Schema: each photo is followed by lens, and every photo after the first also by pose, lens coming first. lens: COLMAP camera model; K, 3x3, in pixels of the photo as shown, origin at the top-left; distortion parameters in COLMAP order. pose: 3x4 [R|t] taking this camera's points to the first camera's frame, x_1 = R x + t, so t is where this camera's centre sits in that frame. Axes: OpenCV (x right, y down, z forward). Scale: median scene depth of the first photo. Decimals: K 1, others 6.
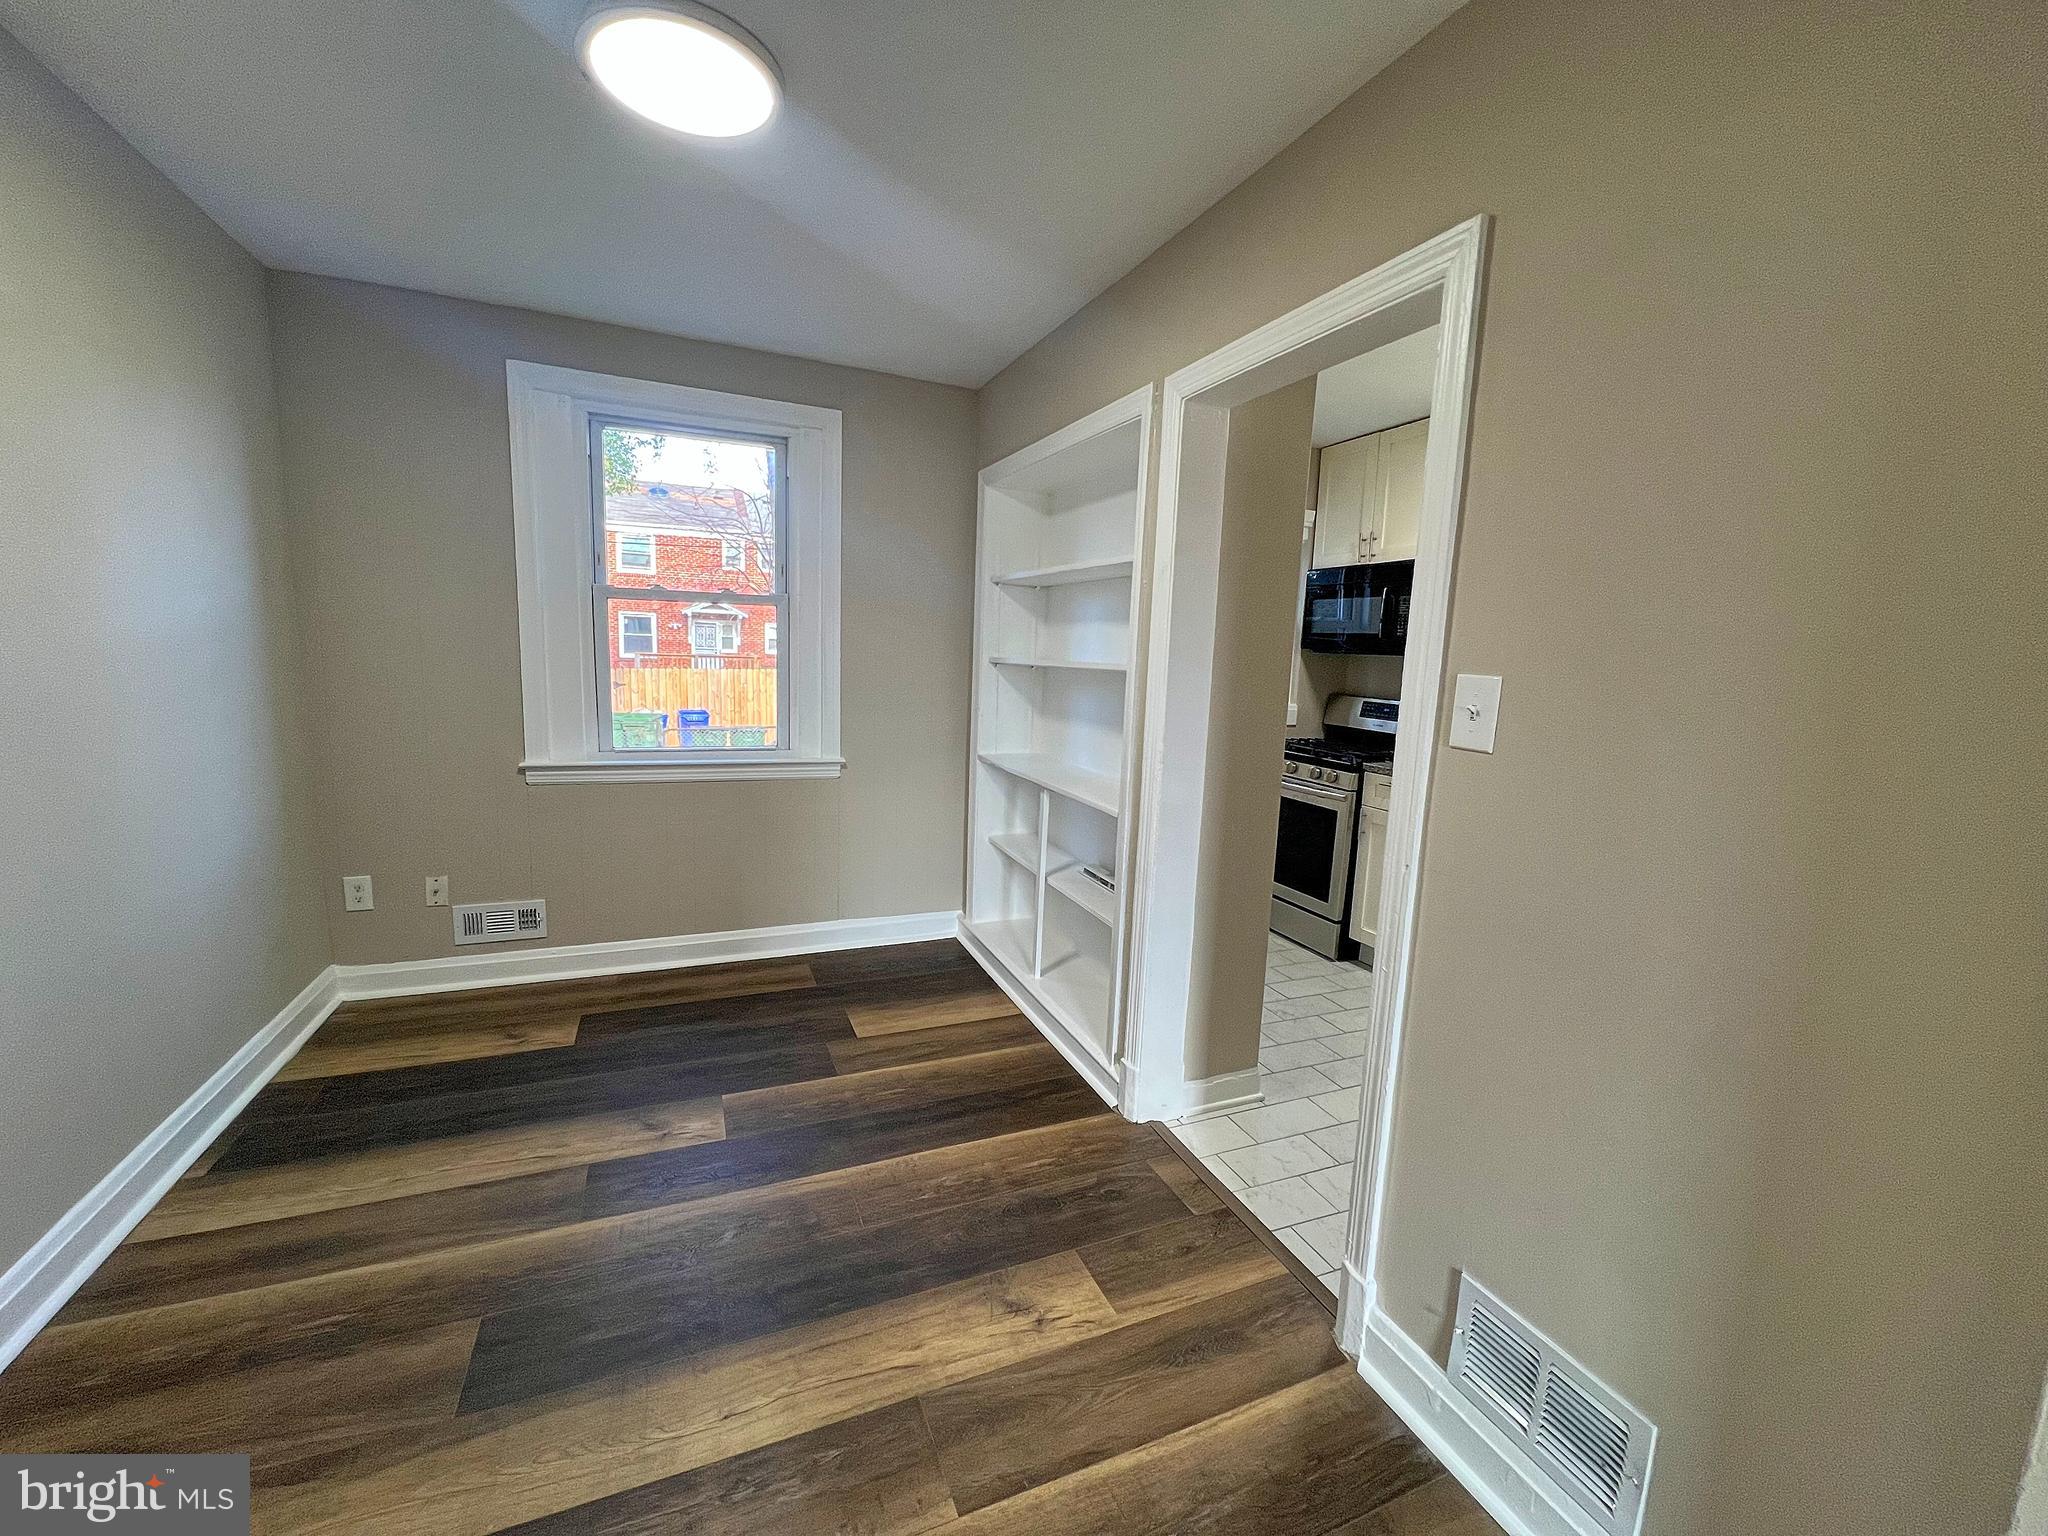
lens RADIAL K [[817.7, 0, 1017.7], [0, 817.7, 767.4], [0, 0, 1]] dist [-0.003717, 0.000240]
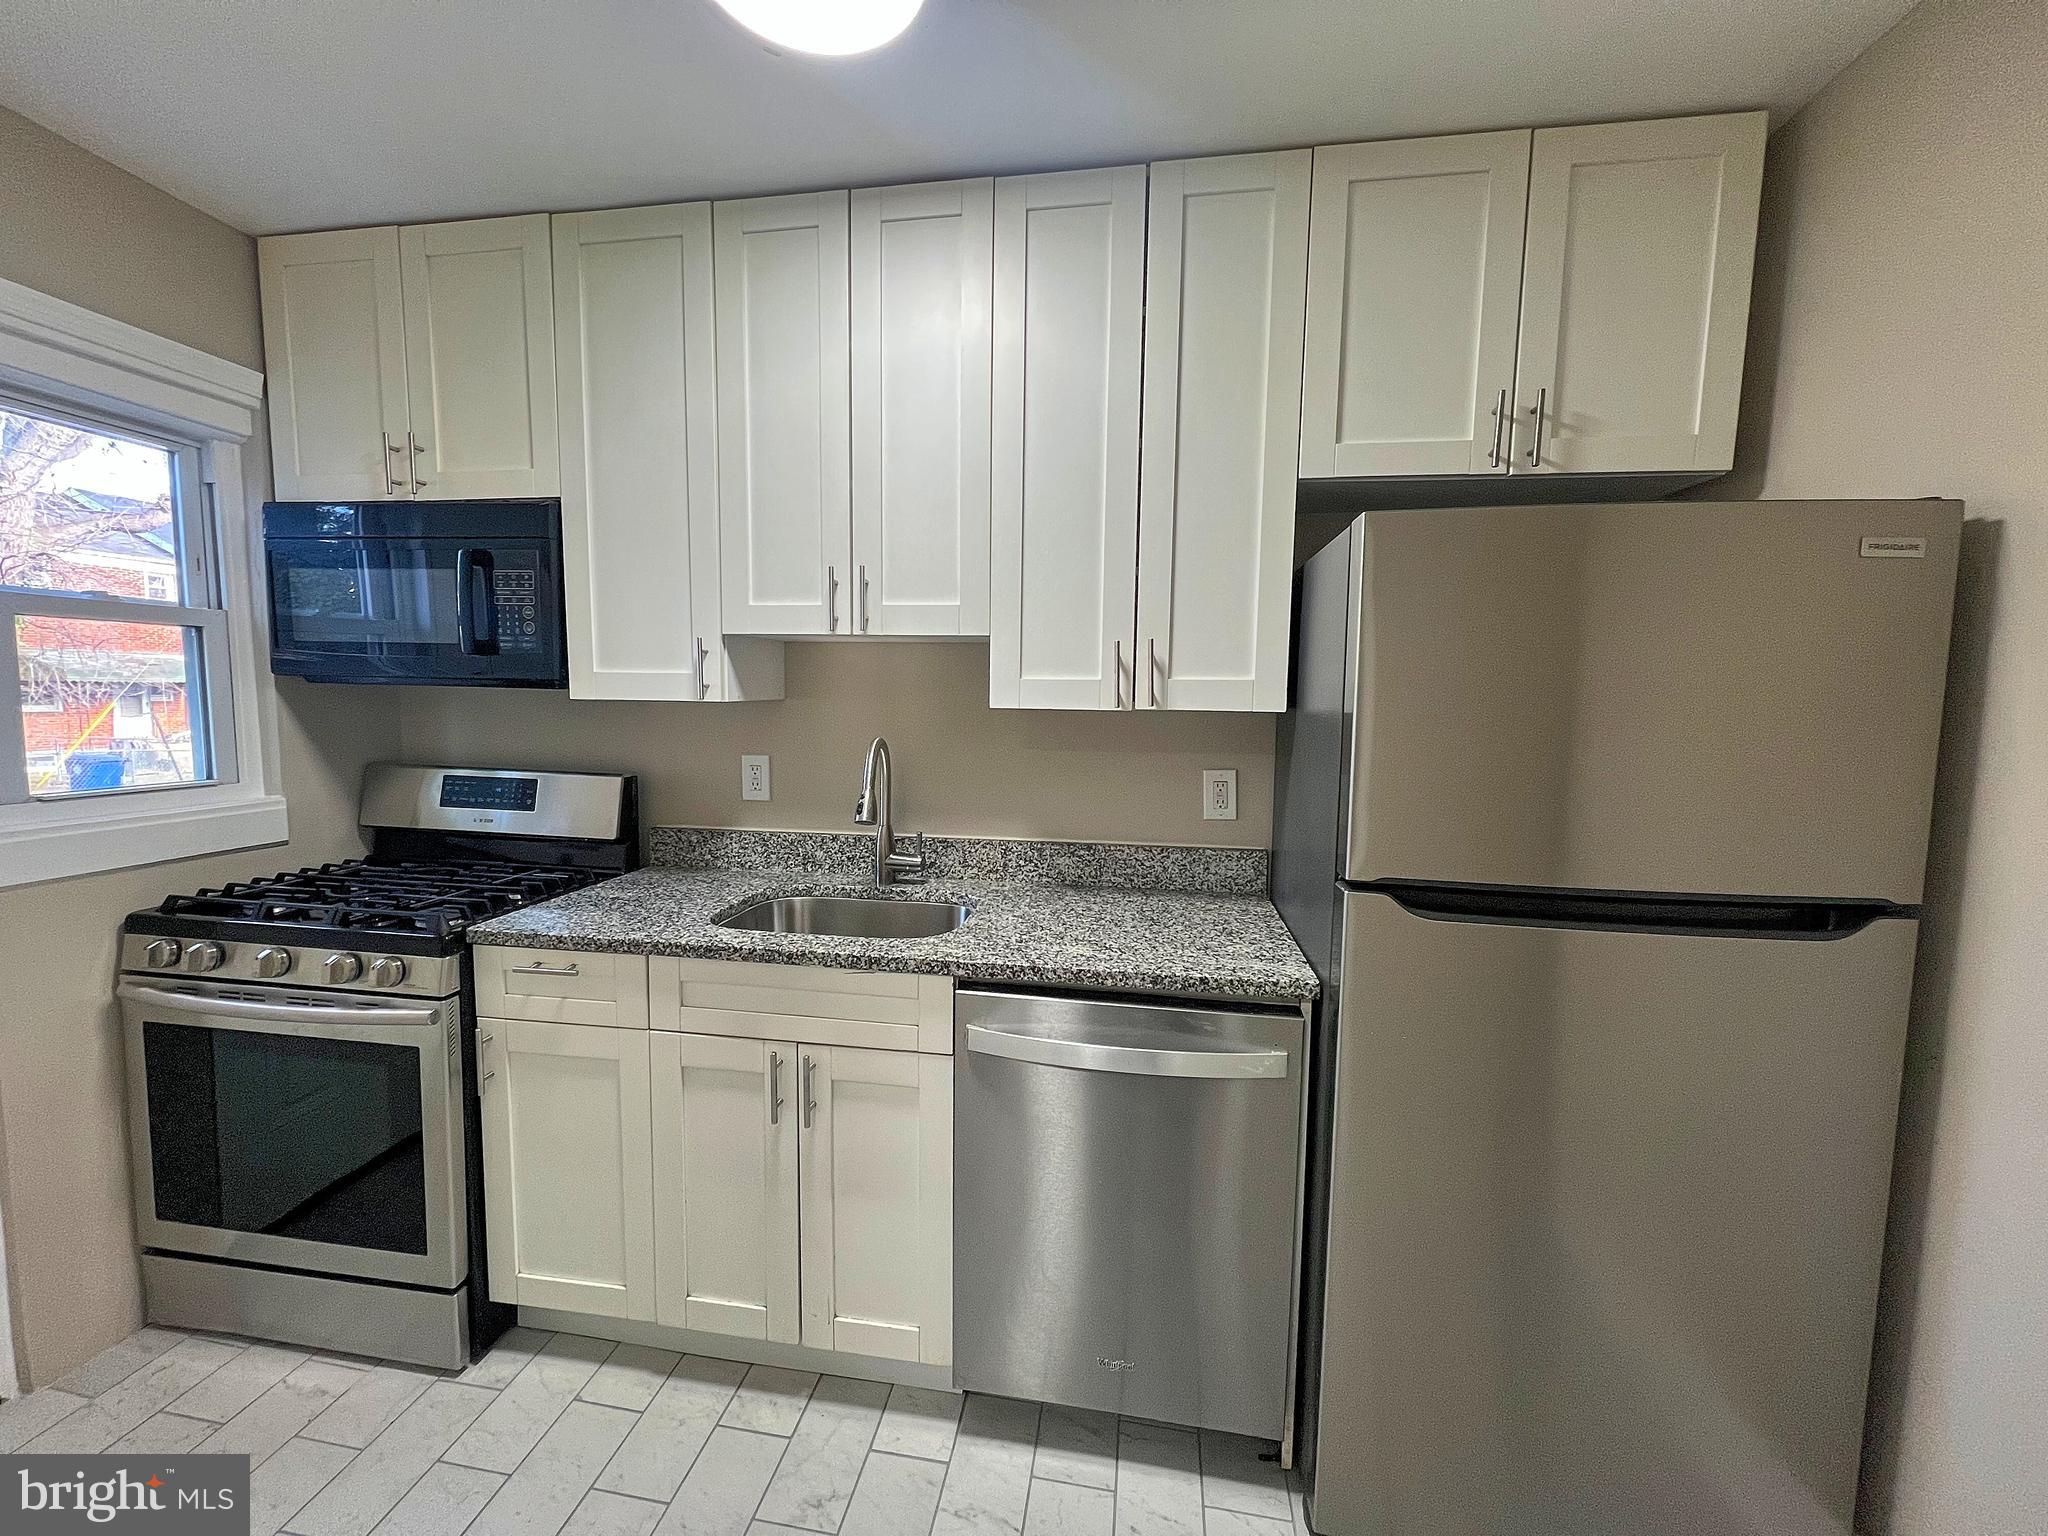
lens RADIAL K [[817.7, 0, 1007.5], [0, 817.7, 769.0], [0, 0, 1]] dist [-0.003717, 0.000240]
pose [[0.532505, -0.104085, 0.840003, 0.192839], [0.123463, 0.991348, 0.044571, -0.068049], [-0.837374, 0.079975, 0.540749, 0.452926]]
